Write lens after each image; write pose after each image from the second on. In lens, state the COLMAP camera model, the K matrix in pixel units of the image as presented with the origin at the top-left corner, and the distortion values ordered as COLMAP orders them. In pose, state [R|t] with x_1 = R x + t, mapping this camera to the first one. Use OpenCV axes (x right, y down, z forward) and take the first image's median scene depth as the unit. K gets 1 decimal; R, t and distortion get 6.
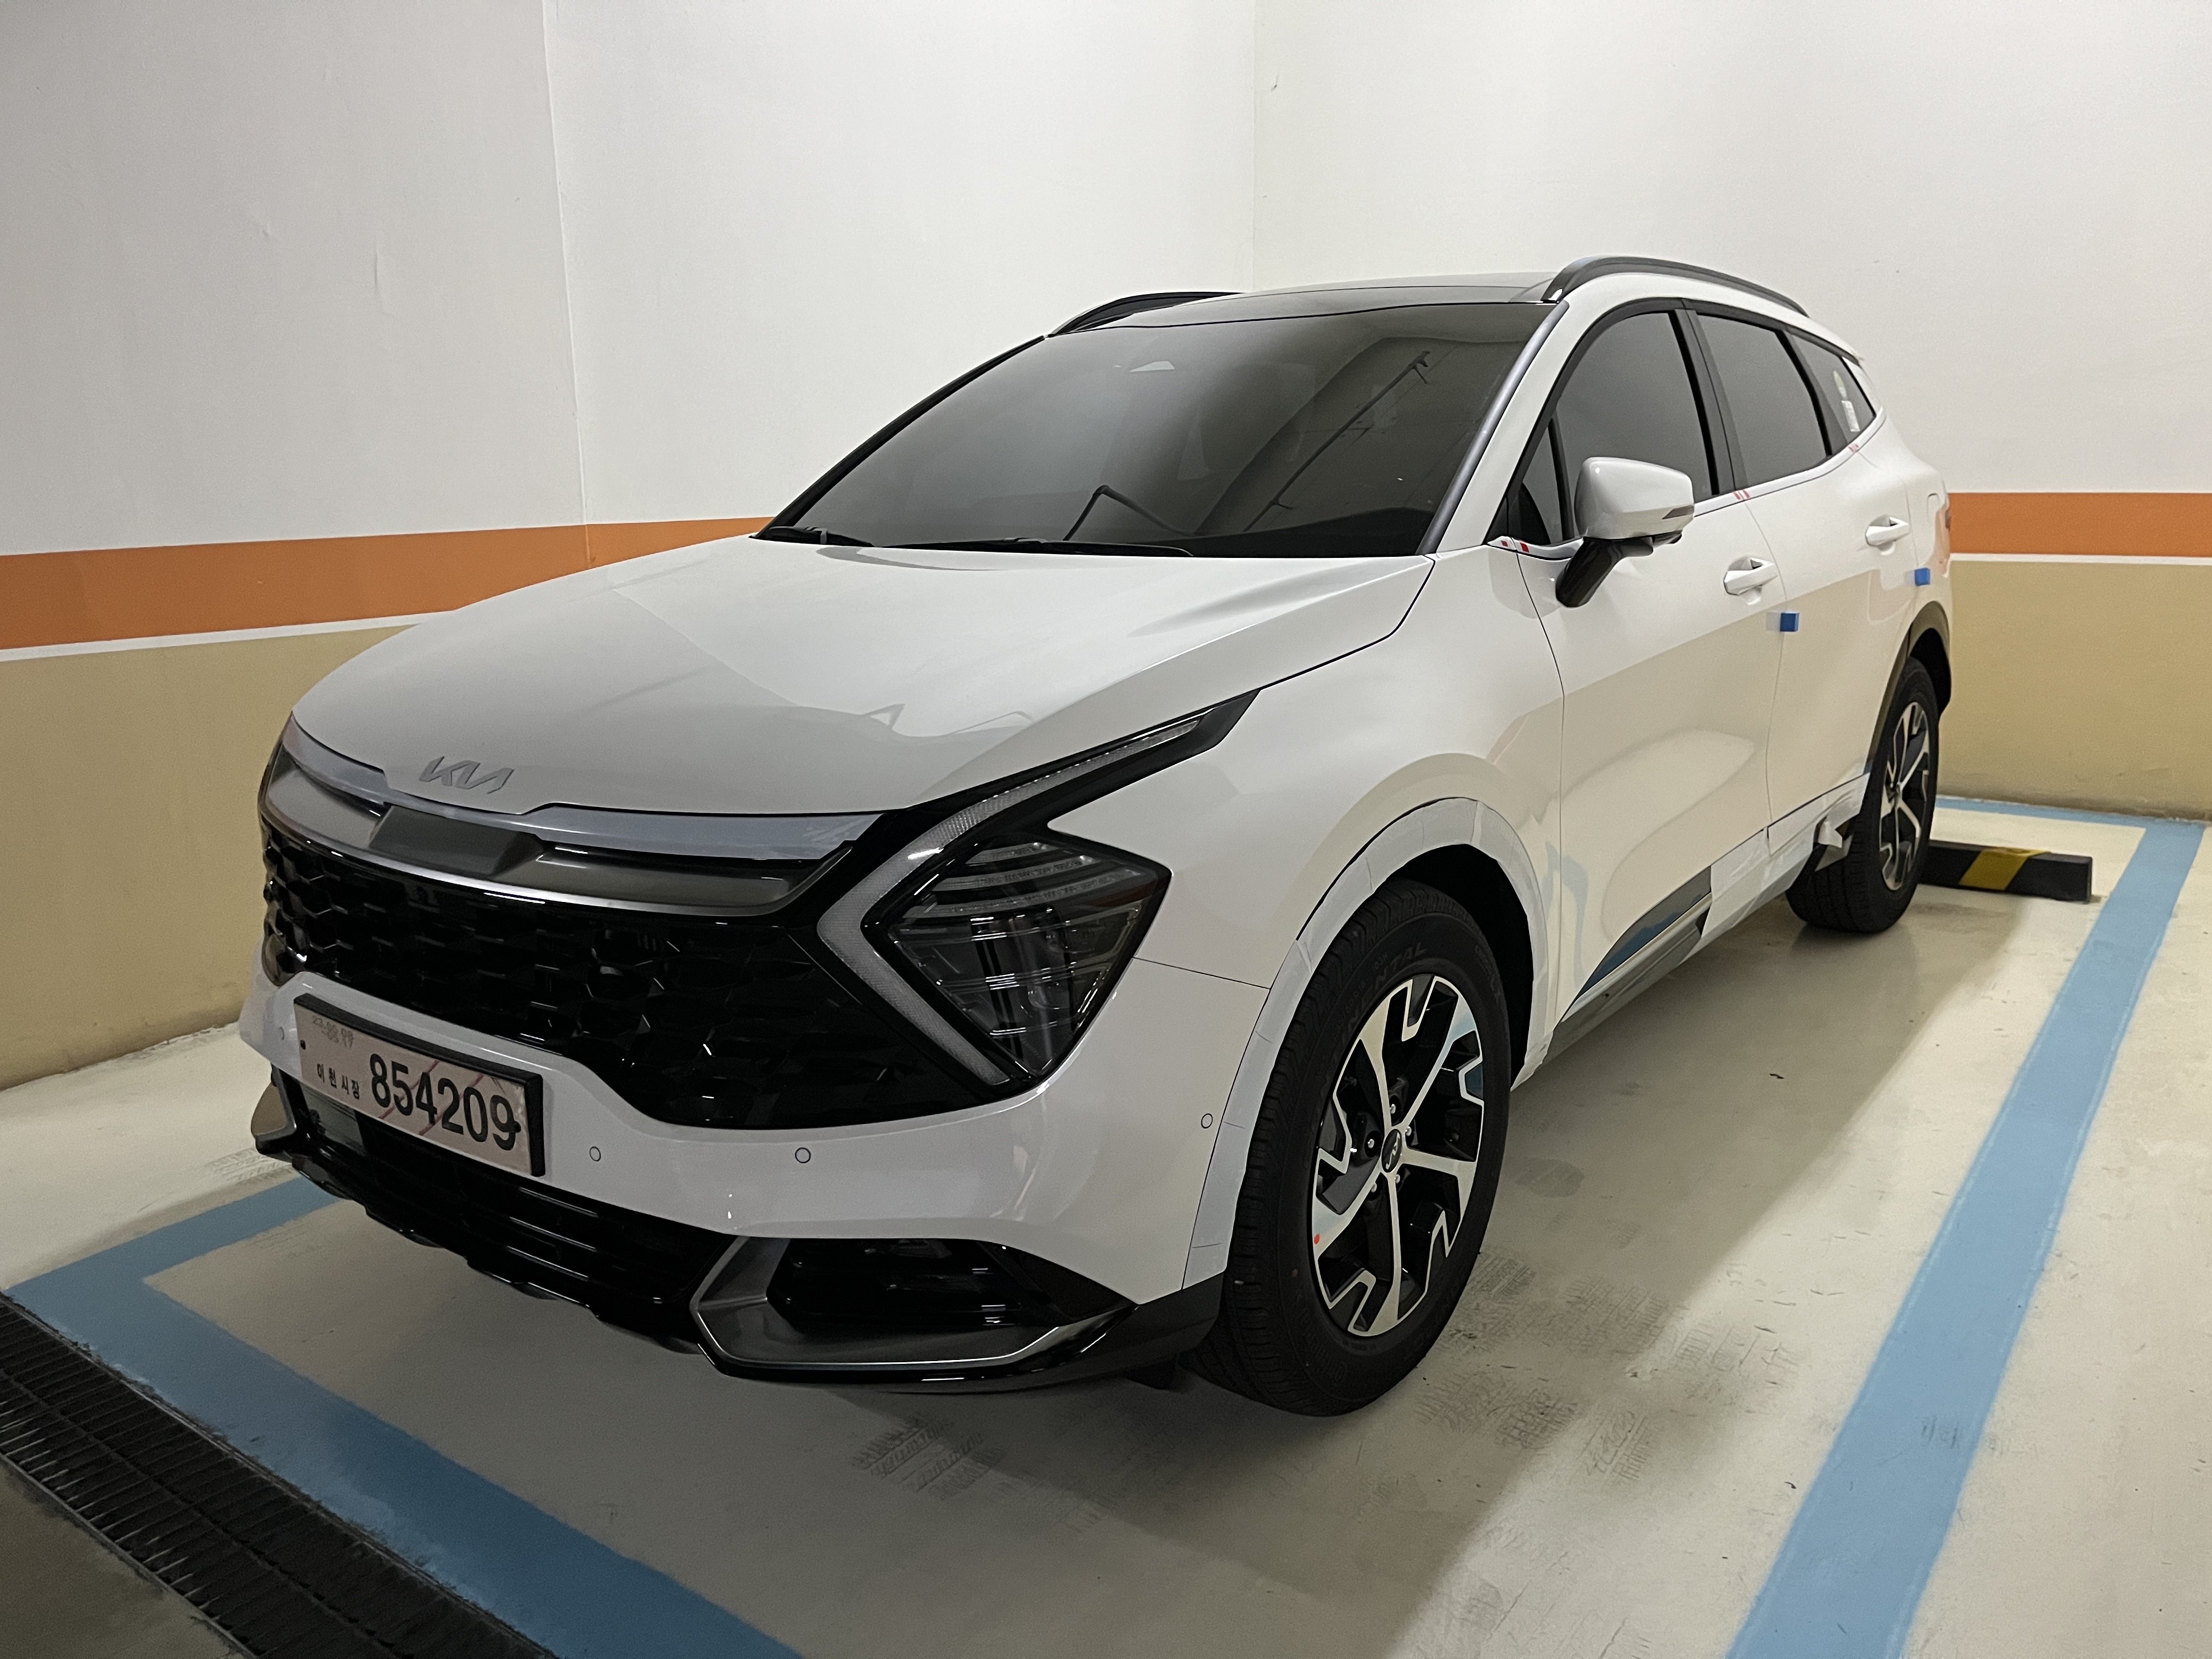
lens RADIAL K [[1635.2, 0, 1106.0], [0, 1635.2, 829.5], [0, 0, 1]] dist [0.083655, -0.106683]
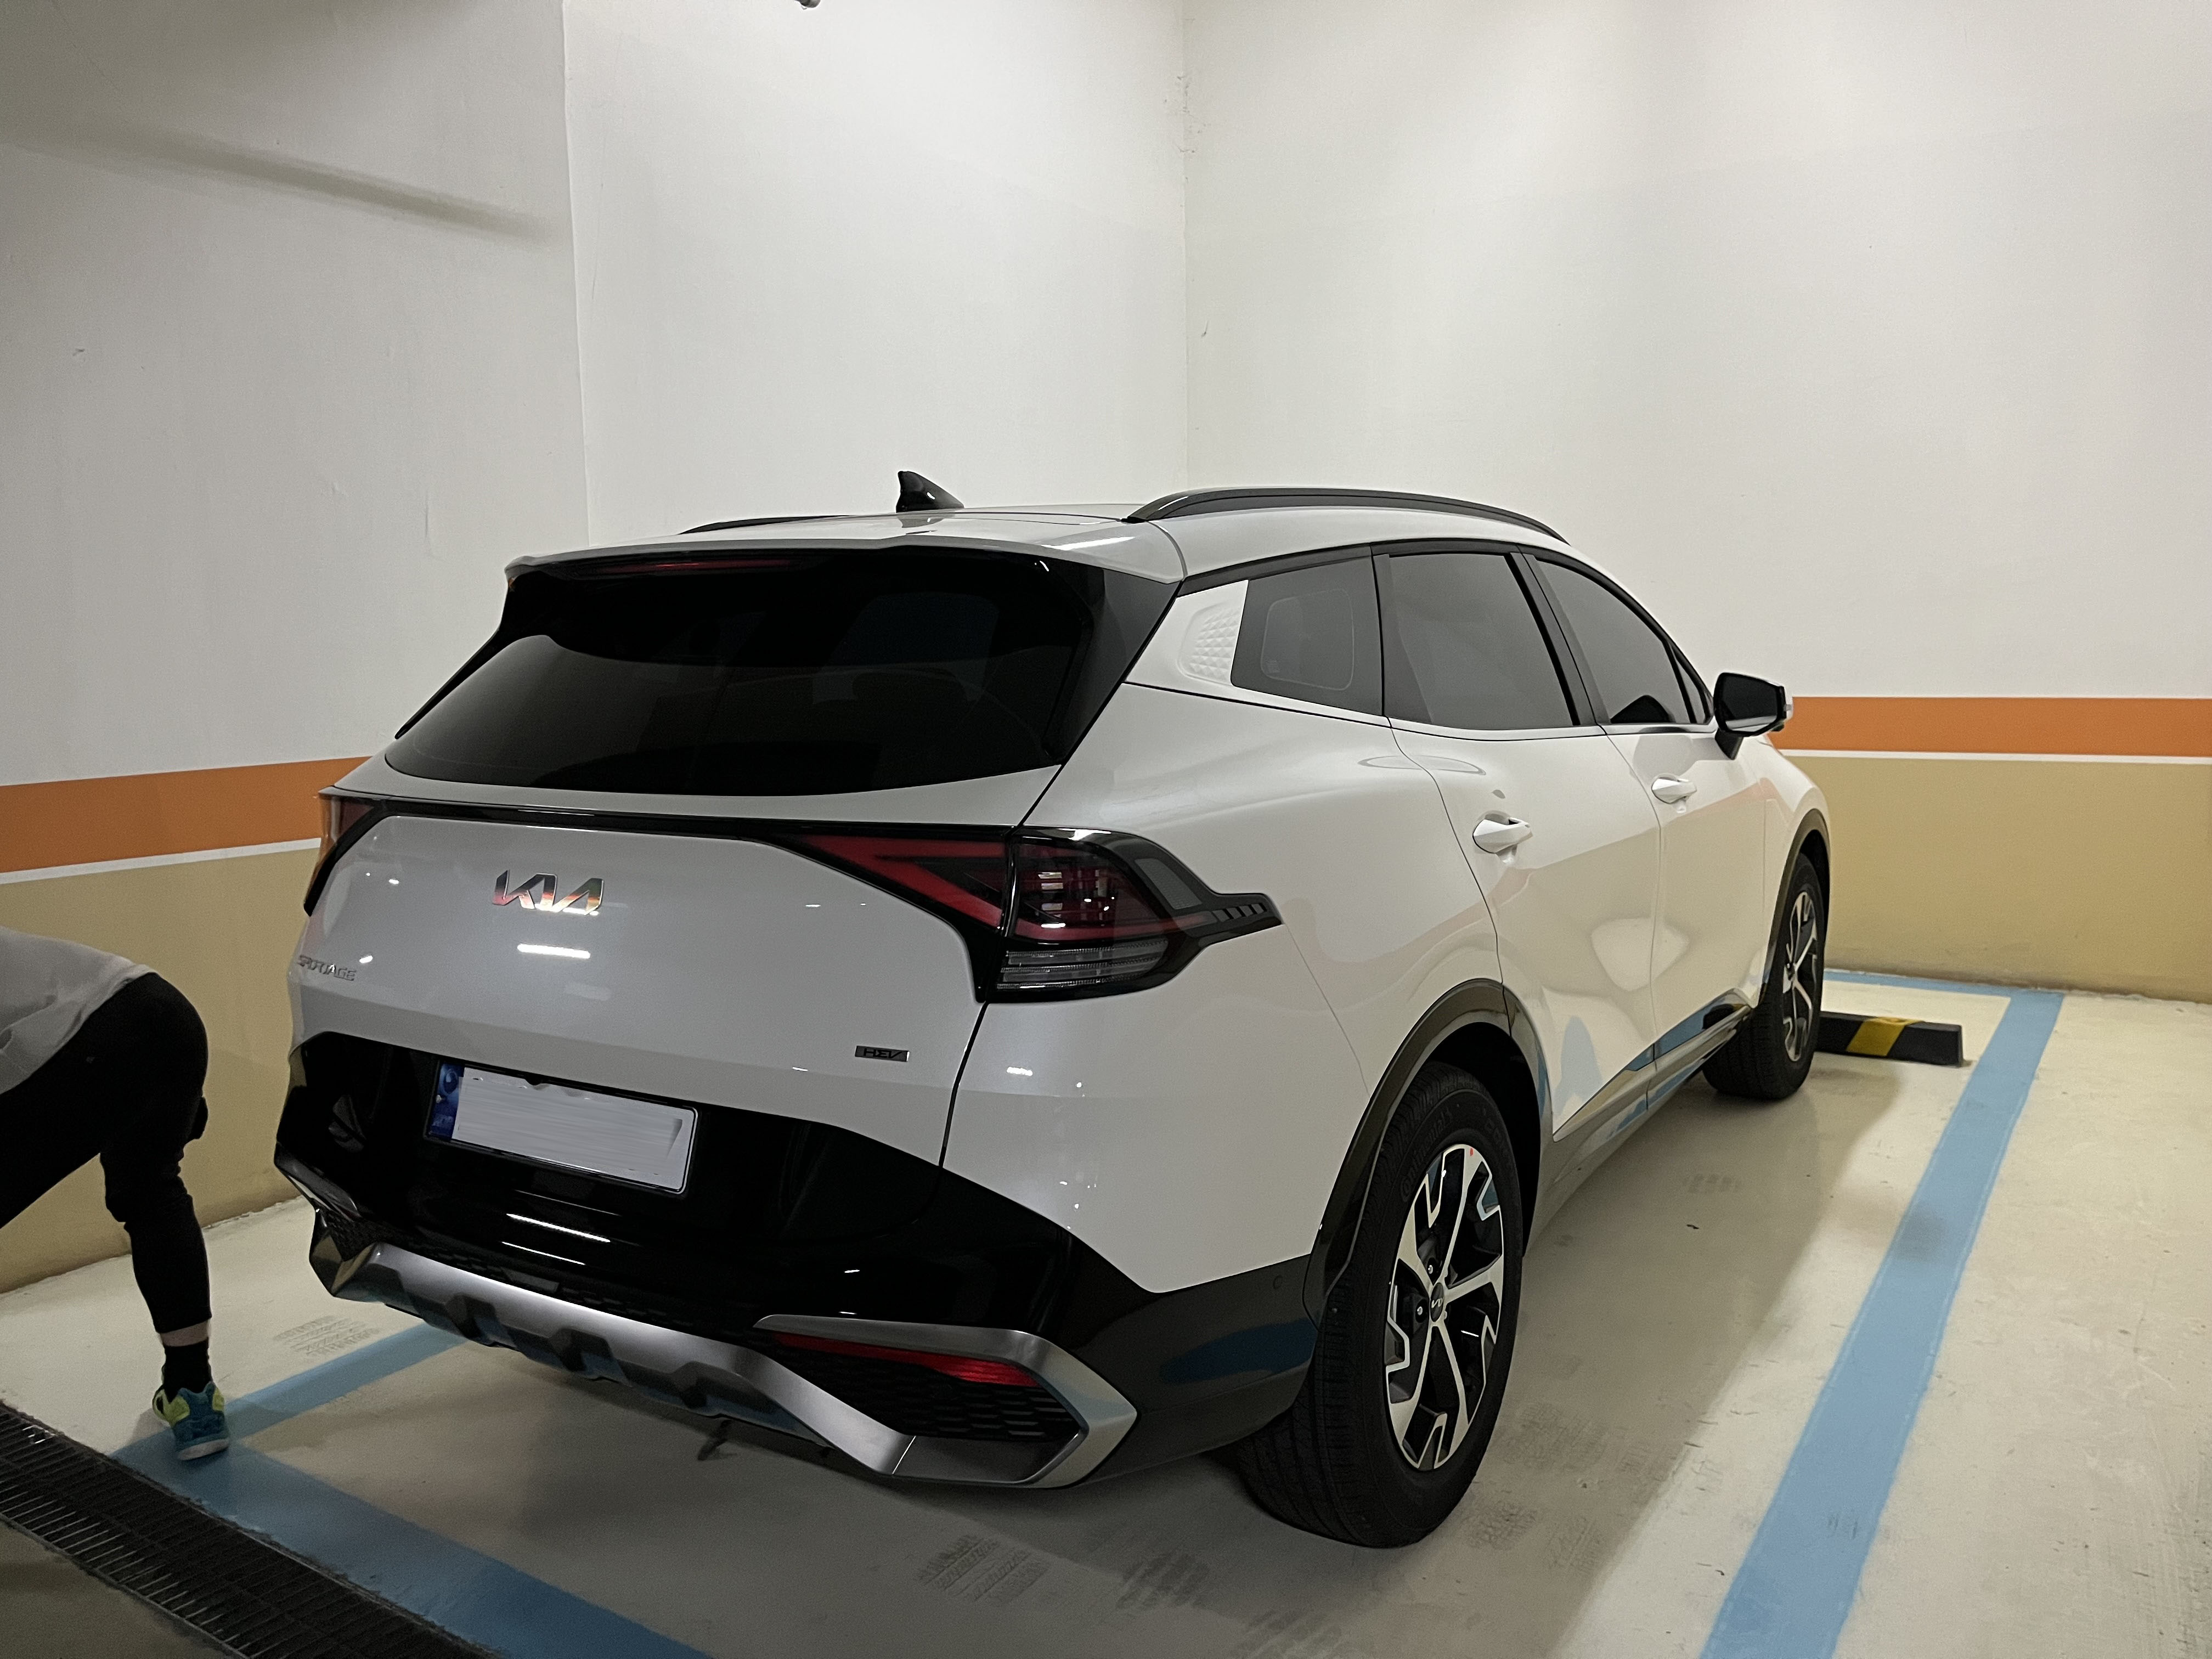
lens RADIAL K [[1649.7, 0, 1106.0], [0, 1649.7, 829.5], [0, 0, 1]] dist [0.084339, -0.116751]
pose [[0.998522, -0.007567, 0.053821, -0.060872], [0.013170, 0.994435, -0.104521, -0.006729], [-0.052730, 0.105075, 0.993065, -0.156421]]
